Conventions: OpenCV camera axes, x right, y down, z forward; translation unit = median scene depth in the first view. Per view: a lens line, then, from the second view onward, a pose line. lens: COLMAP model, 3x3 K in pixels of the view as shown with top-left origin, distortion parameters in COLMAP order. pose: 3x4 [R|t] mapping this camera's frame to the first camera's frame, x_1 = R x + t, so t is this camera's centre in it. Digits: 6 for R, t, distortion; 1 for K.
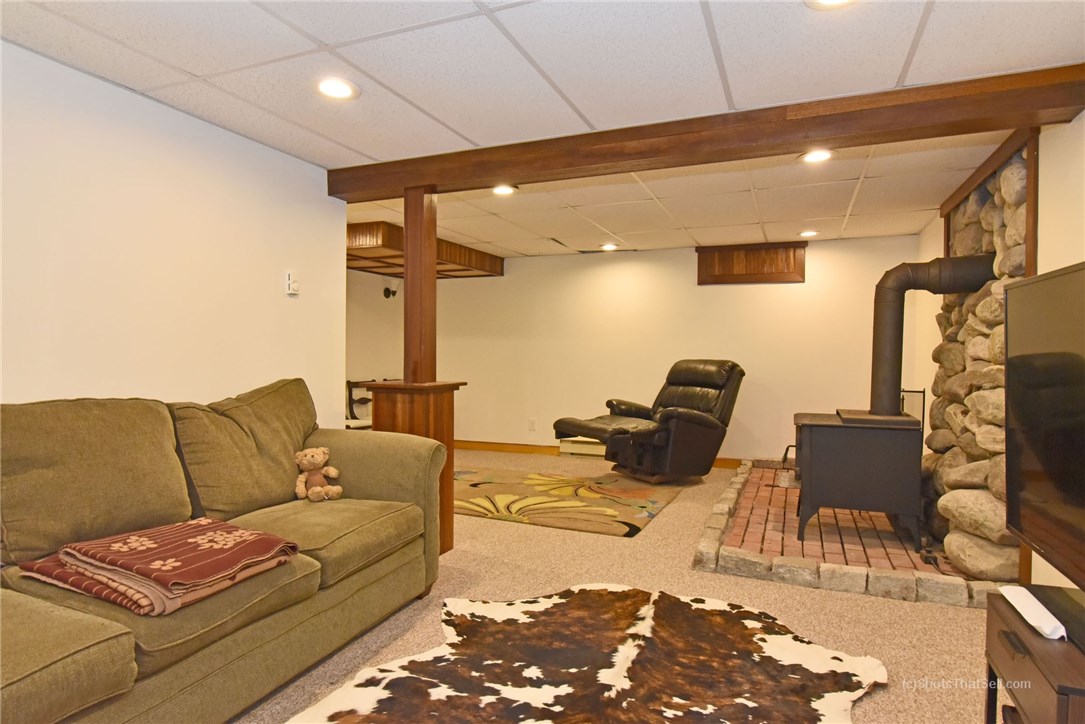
lens RADIAL K [[590.3, 0, 538.9], [0, 590.3, 361.8], [0, 0, 1]] dist [-0.007917, -0.000428]
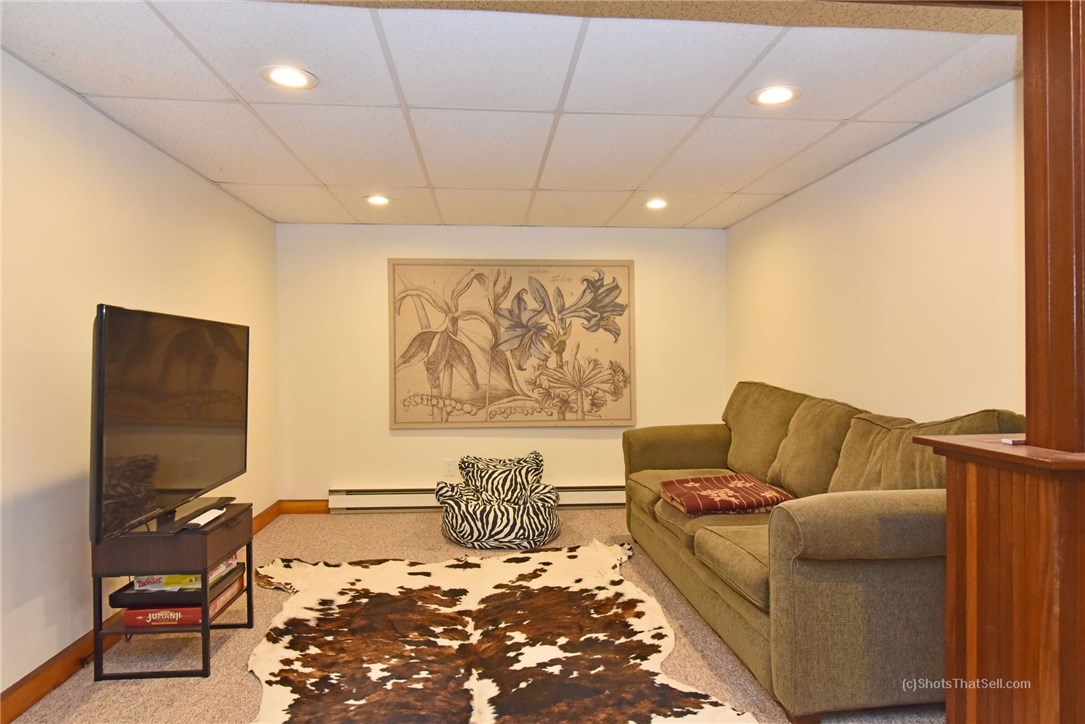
lens RADIAL K [[665.2, 0, 541.0], [0, 665.2, 361.1], [0, 0, 1]] dist [0.001360, 0.000180]
pose [[-0.884883, -0.000840, -0.465813, 0.518282], [-0.010542, 0.999778, 0.018224, -0.045994], [0.465695, 0.021037, -0.884695, 1.856299]]
